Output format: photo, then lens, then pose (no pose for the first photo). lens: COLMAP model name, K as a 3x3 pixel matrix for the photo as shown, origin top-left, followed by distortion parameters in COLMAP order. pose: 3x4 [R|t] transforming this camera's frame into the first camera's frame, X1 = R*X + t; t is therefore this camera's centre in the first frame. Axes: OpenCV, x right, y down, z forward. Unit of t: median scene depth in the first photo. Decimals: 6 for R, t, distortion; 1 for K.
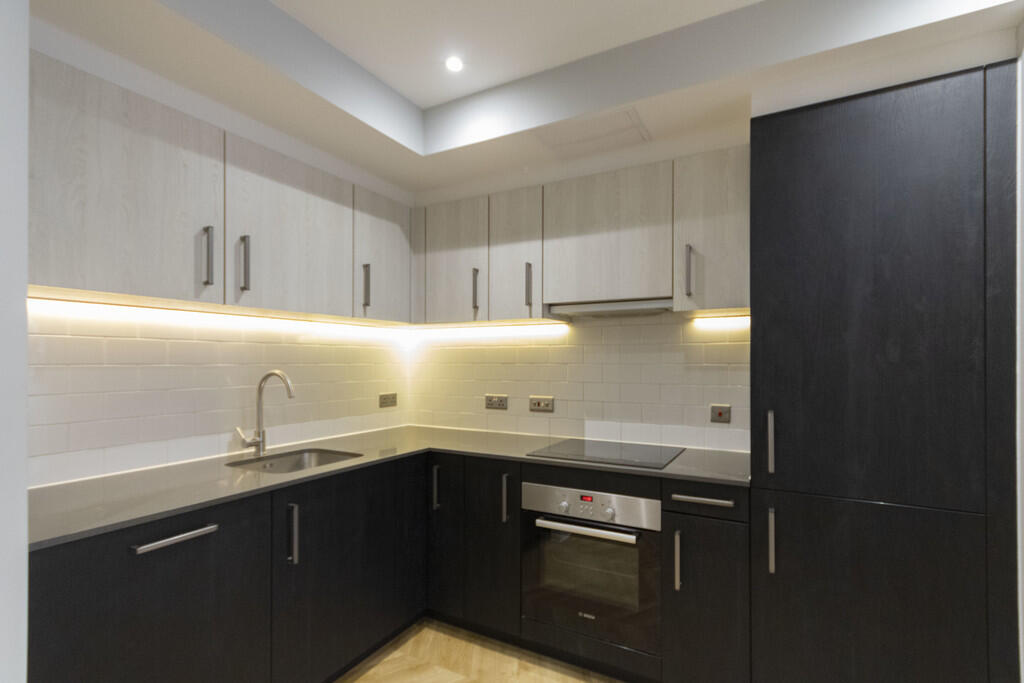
lens RADIAL K [[478.7, 0, 513.6], [0, 478.7, 363.3], [0, 0, 1]] dist [0.002108, 0.000157]
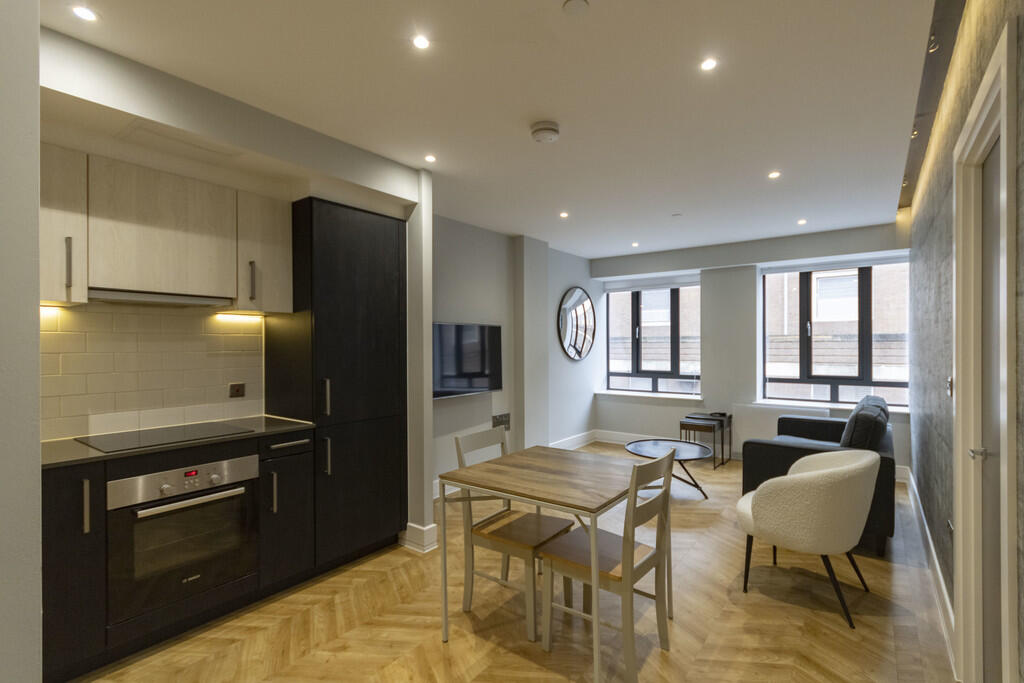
lens RADIAL K [[478.7, 0, 513.6], [0, 478.7, 363.3], [0, 0, 1]] dist [0.002108, 0.000157]
pose [[0.137496, -0.038572, 0.989751, -0.779723], [0.007239, 0.999254, 0.037937, -0.009933], [-0.990476, 0.001948, 0.137672, 0.096545]]
